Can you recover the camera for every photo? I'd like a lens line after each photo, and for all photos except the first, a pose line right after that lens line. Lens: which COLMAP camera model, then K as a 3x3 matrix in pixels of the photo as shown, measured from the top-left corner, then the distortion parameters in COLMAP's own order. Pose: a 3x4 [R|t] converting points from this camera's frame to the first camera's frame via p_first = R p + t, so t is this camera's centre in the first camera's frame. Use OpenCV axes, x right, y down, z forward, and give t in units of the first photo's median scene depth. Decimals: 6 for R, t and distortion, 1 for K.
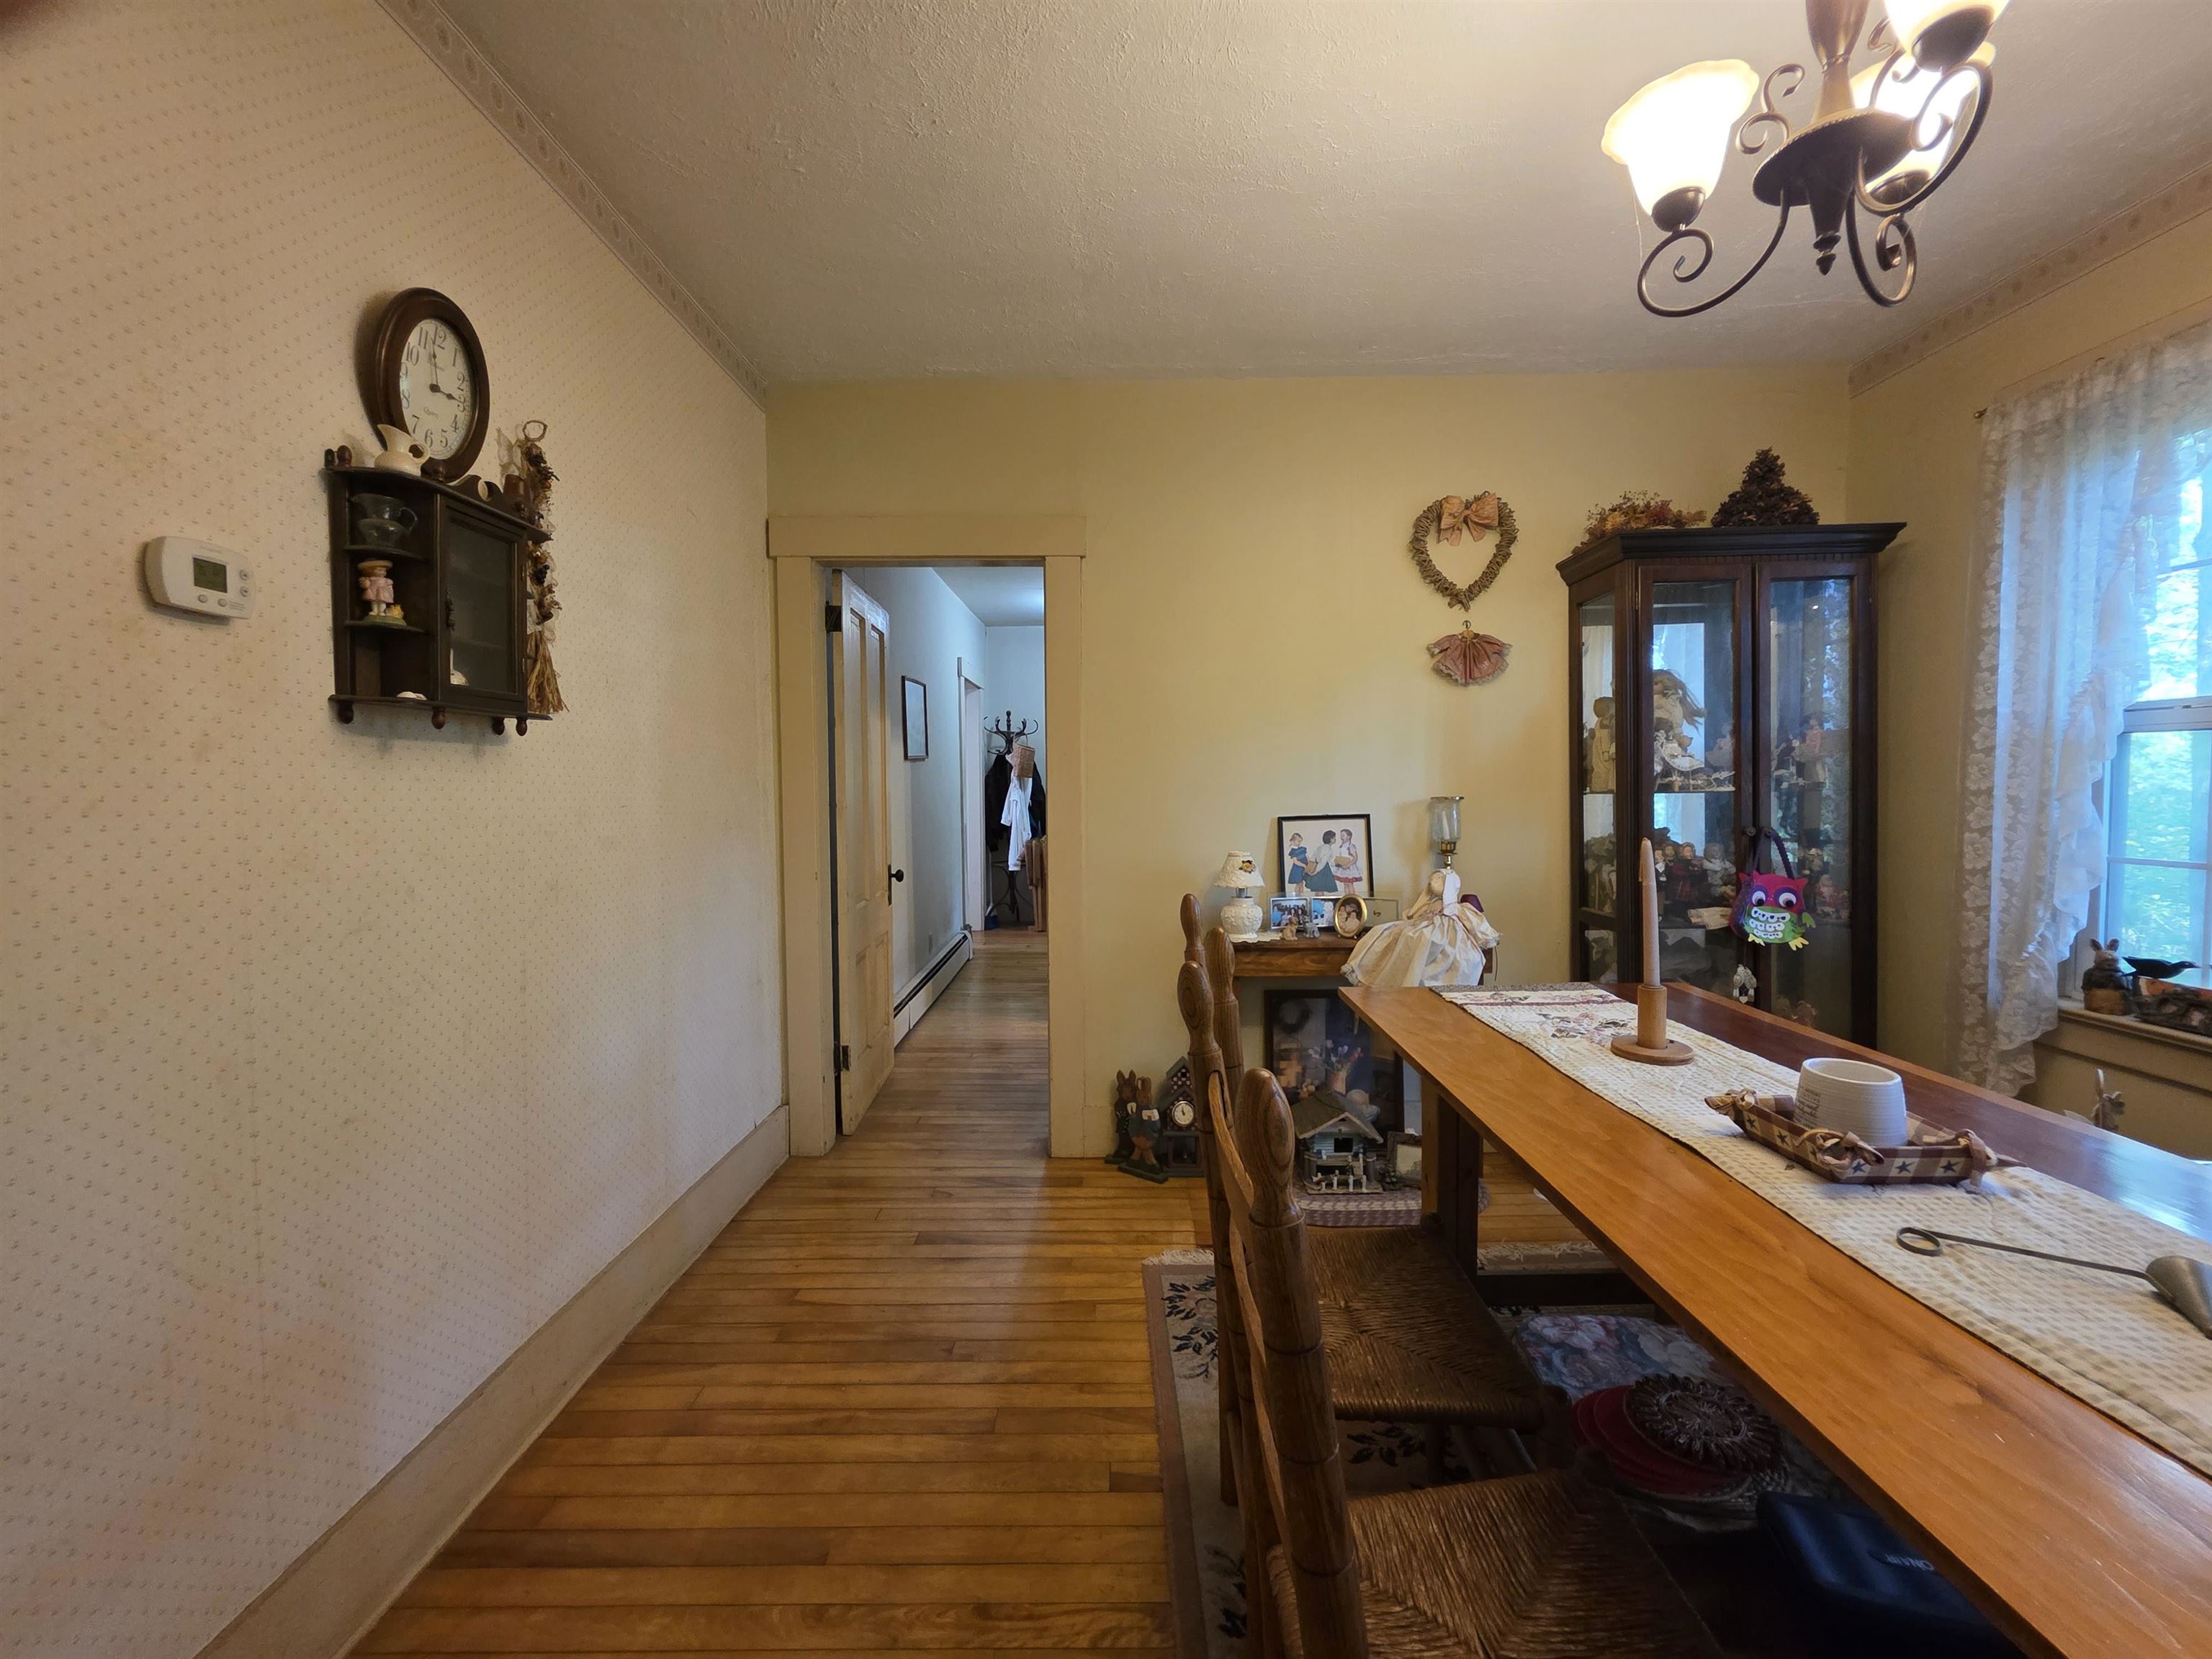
lens RADIAL K [[885.1, 0, 1113.7], [0, 885.1, 823.7], [0, 0, 1]] dist [0.001260, -0.000006]
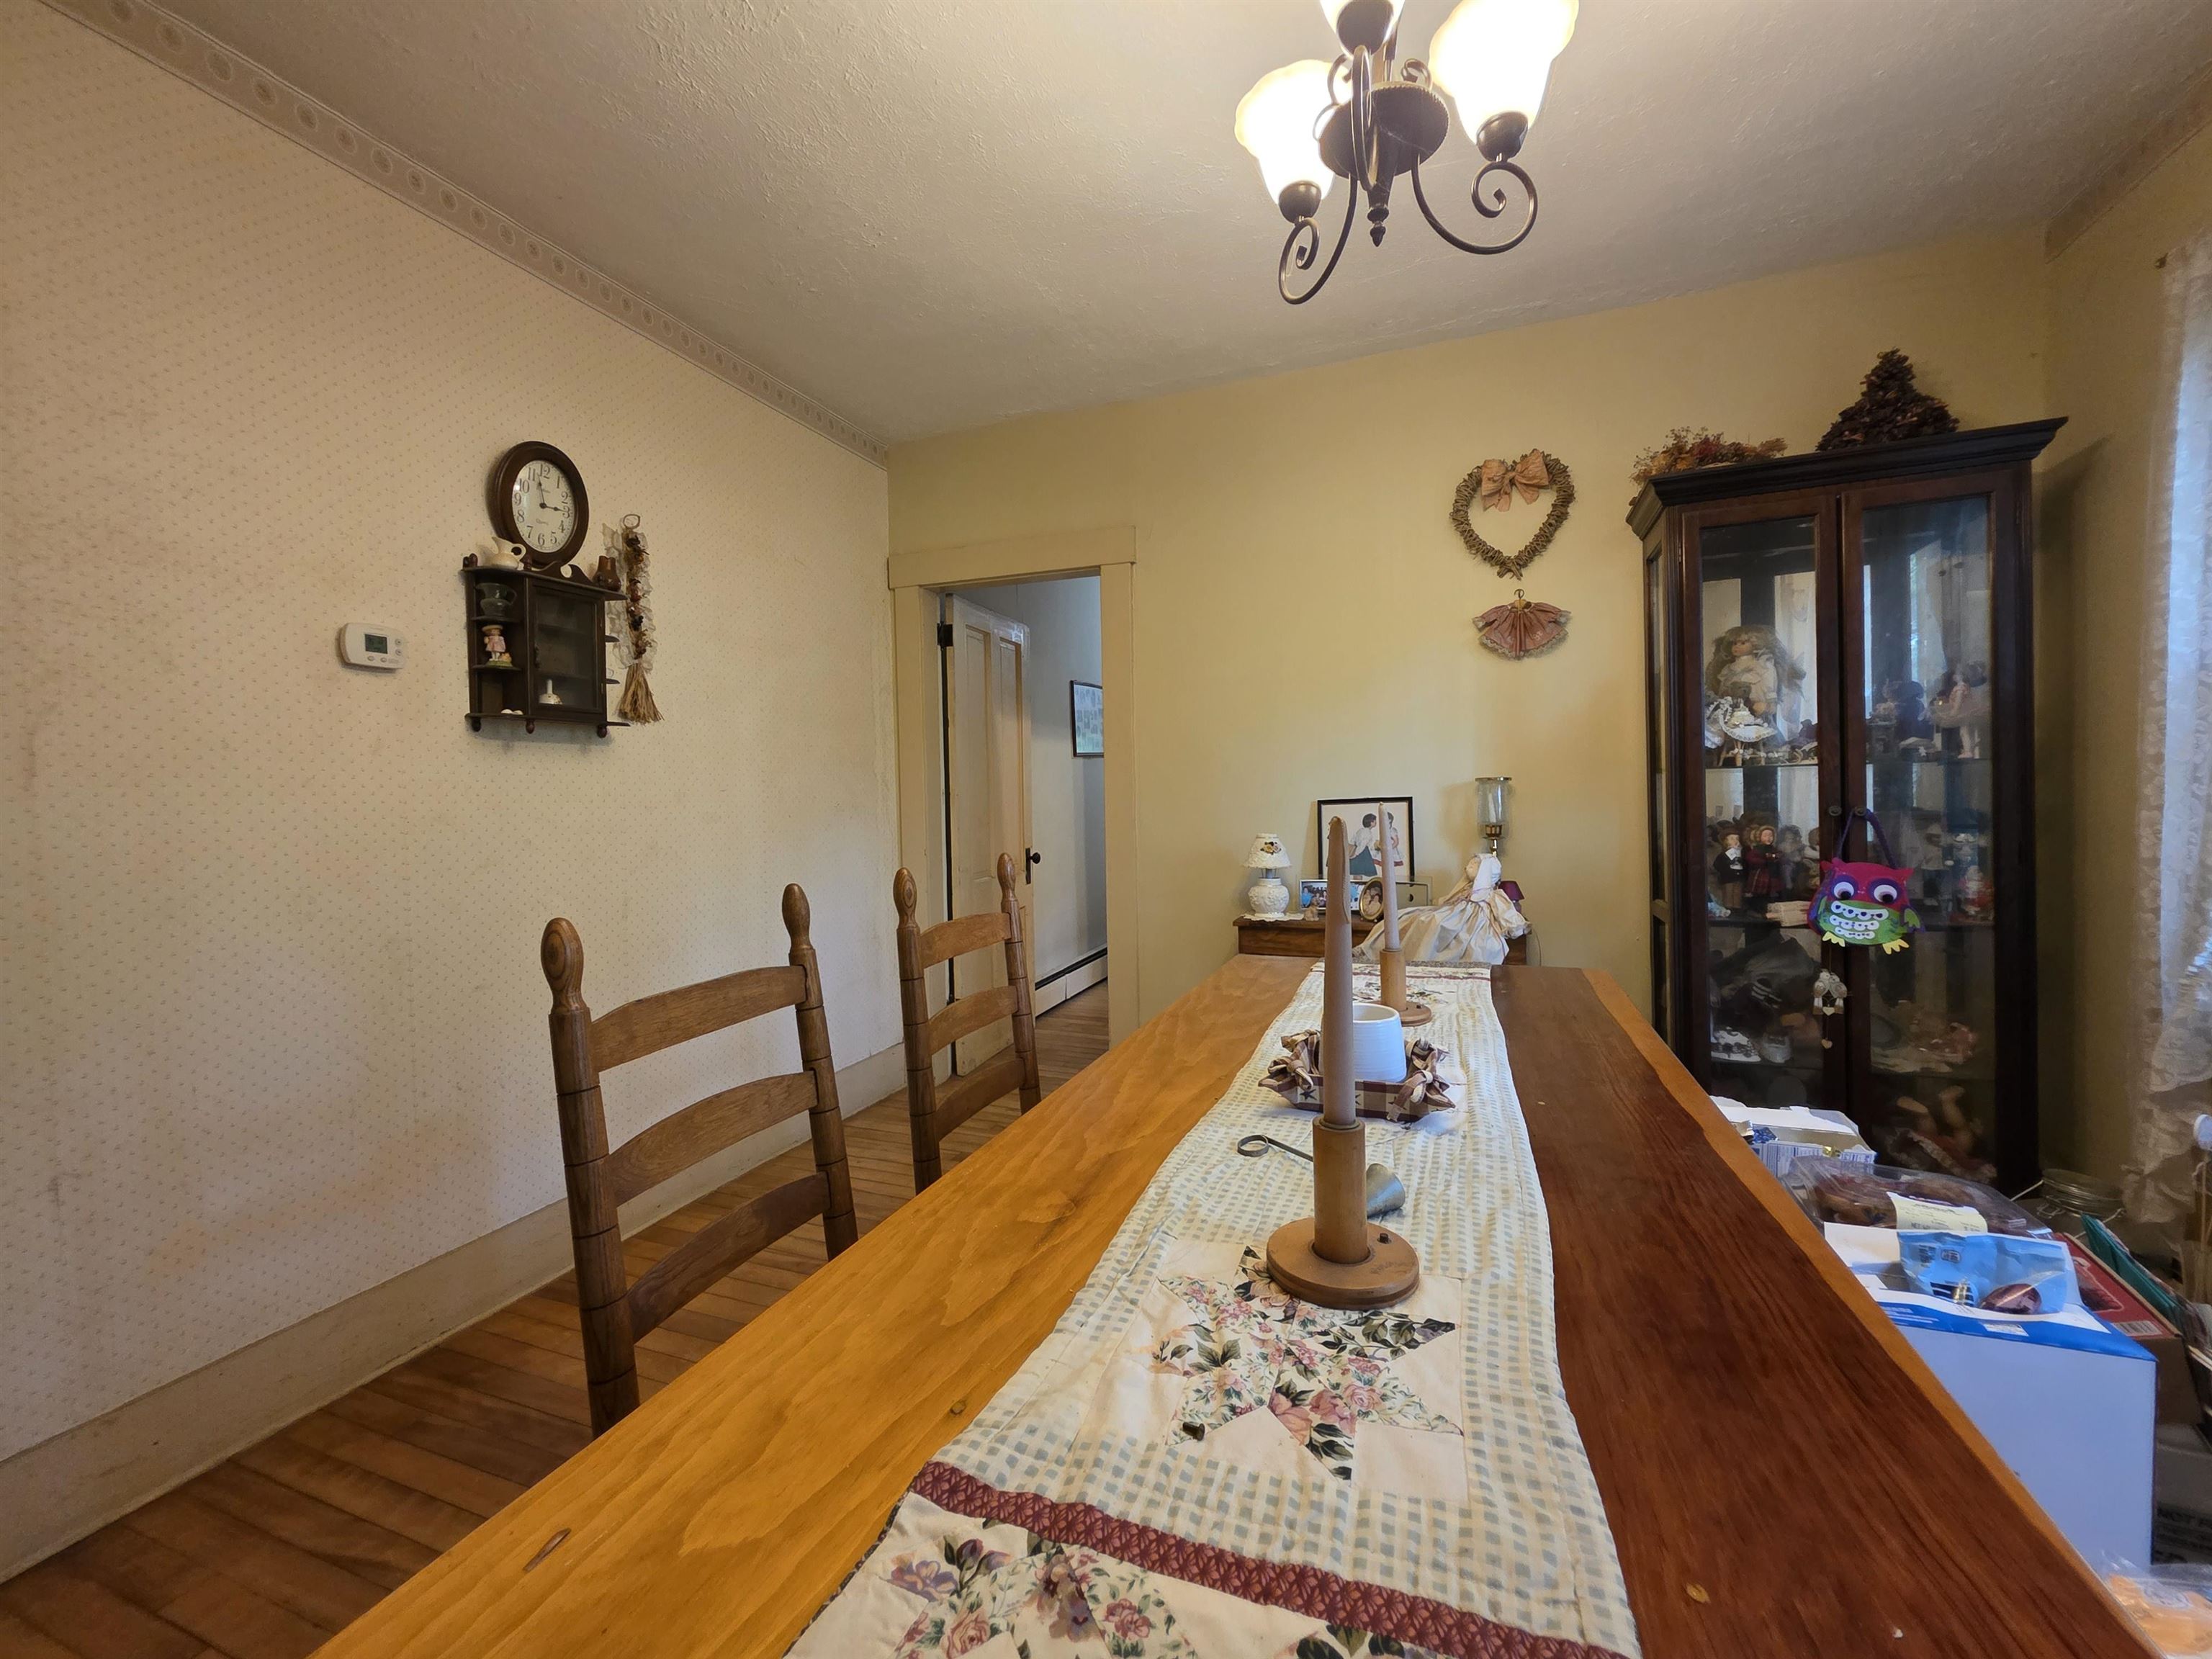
lens RADIAL K [[885.1, 0, 1113.7], [0, 885.1, 823.7], [0, 0, 1]] dist [0.001260, -0.000006]
pose [[0.935574, 0.002979, -0.353118, 0.371644], [-0.003490, 0.999994, -0.000811, 0.023417], [0.353113, 0.001991, 0.935579, -0.030456]]
